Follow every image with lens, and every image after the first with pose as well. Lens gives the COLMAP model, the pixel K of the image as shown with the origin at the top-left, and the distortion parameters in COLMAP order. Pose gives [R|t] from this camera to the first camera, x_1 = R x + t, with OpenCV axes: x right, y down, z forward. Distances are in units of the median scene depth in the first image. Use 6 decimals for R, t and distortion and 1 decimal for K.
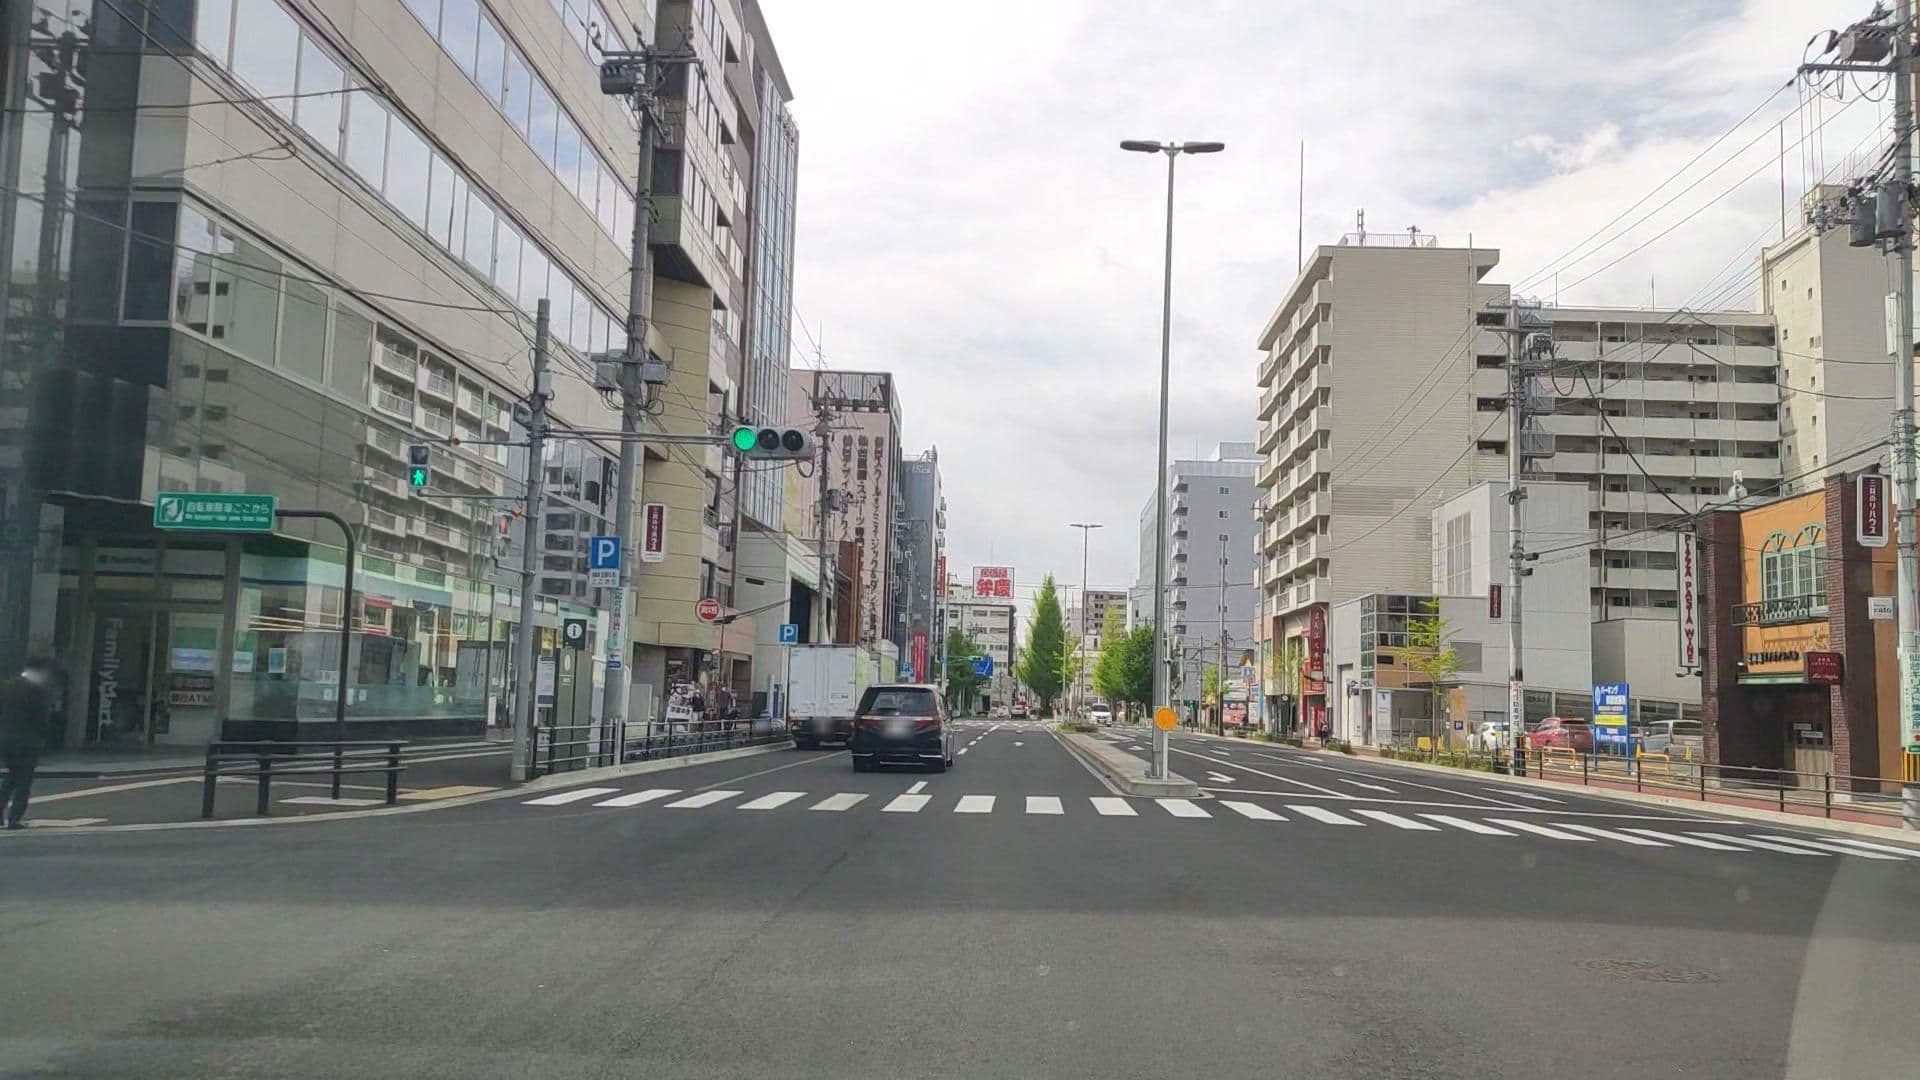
lens RADIAL K [[1624.0, 0, 969.9], [0, 1624.0, 504.8], [0, 0, 1]] dist [0.464929, 0.000443]
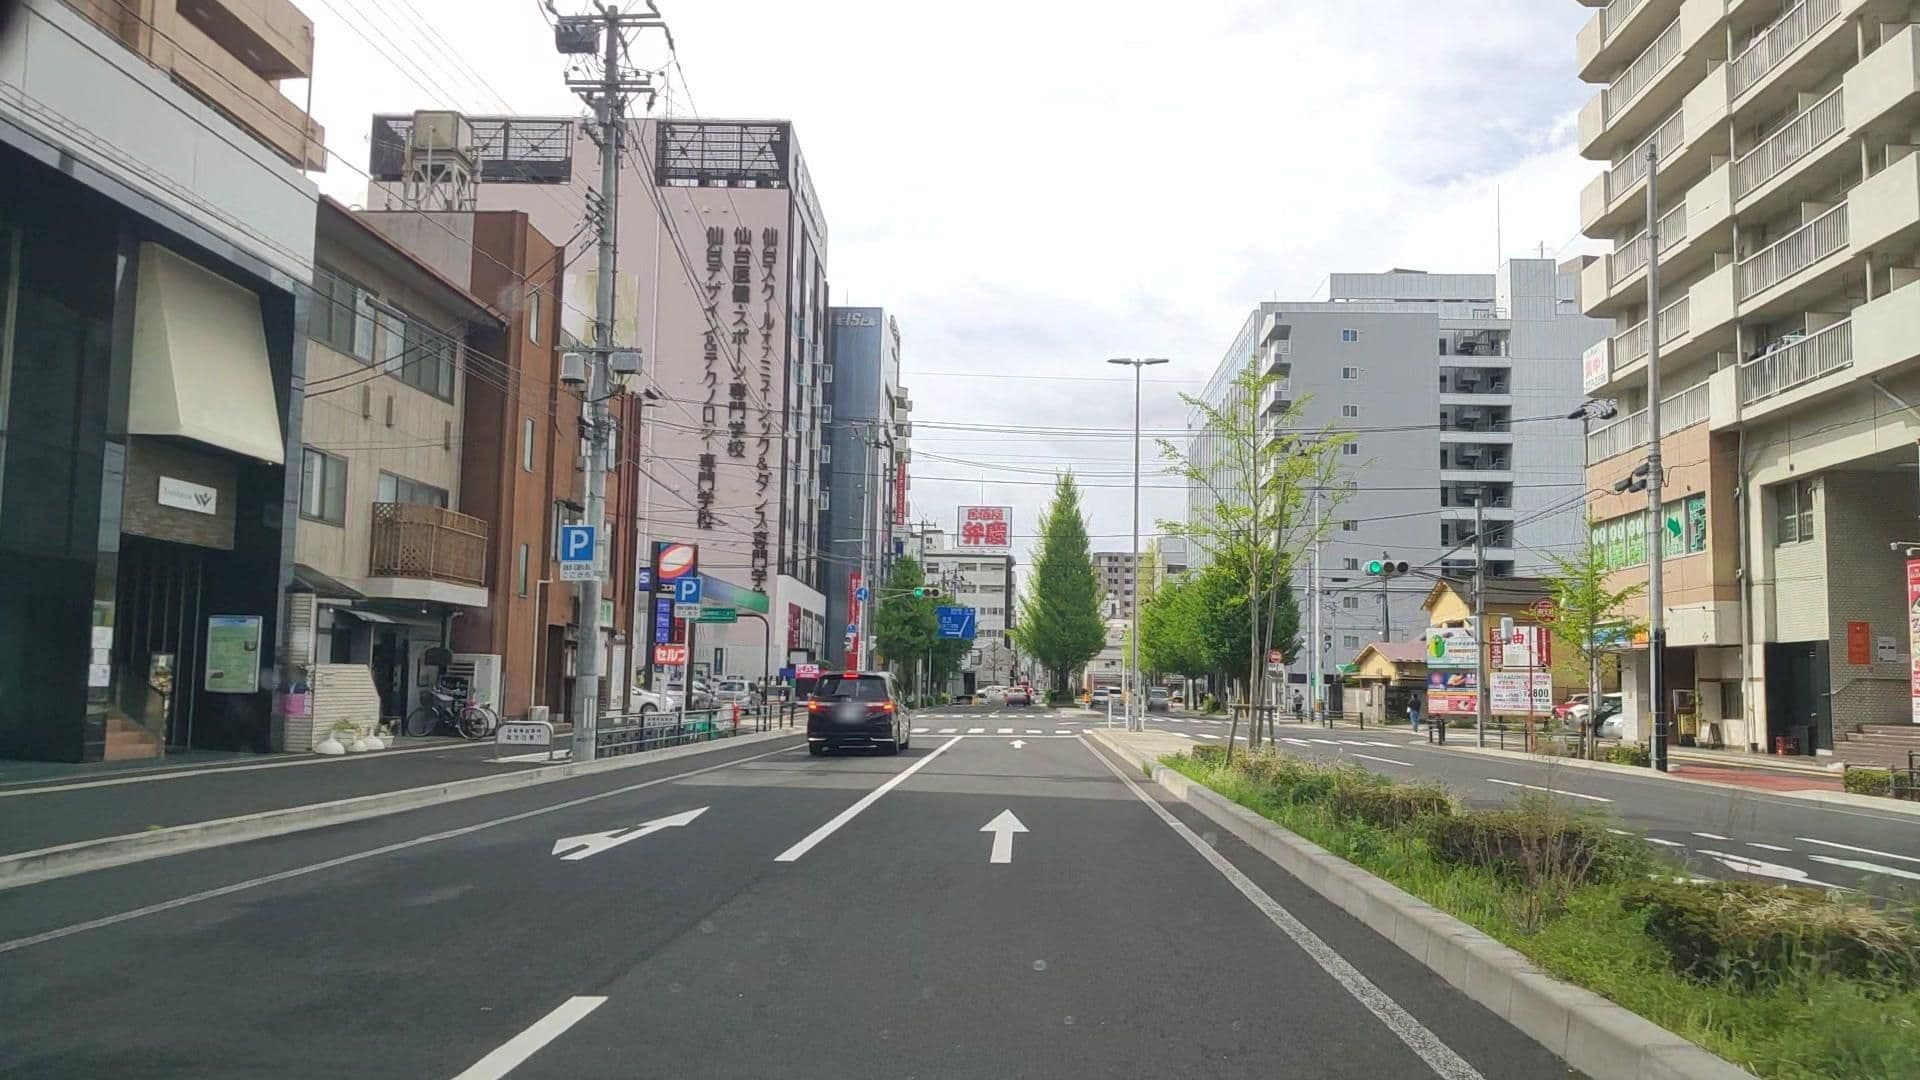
lens RADIAL K [[1624.0, 0, 969.9], [0, 1624.0, 504.8], [0, 0, 1]] dist [0.464929, 0.000443]
pose [[0.999877, -0.015702, -0.000424, 0.012198], [0.015706, 0.999835, 0.009160, 0.045897], [0.000280, -0.009165, 0.999958, 0.364090]]
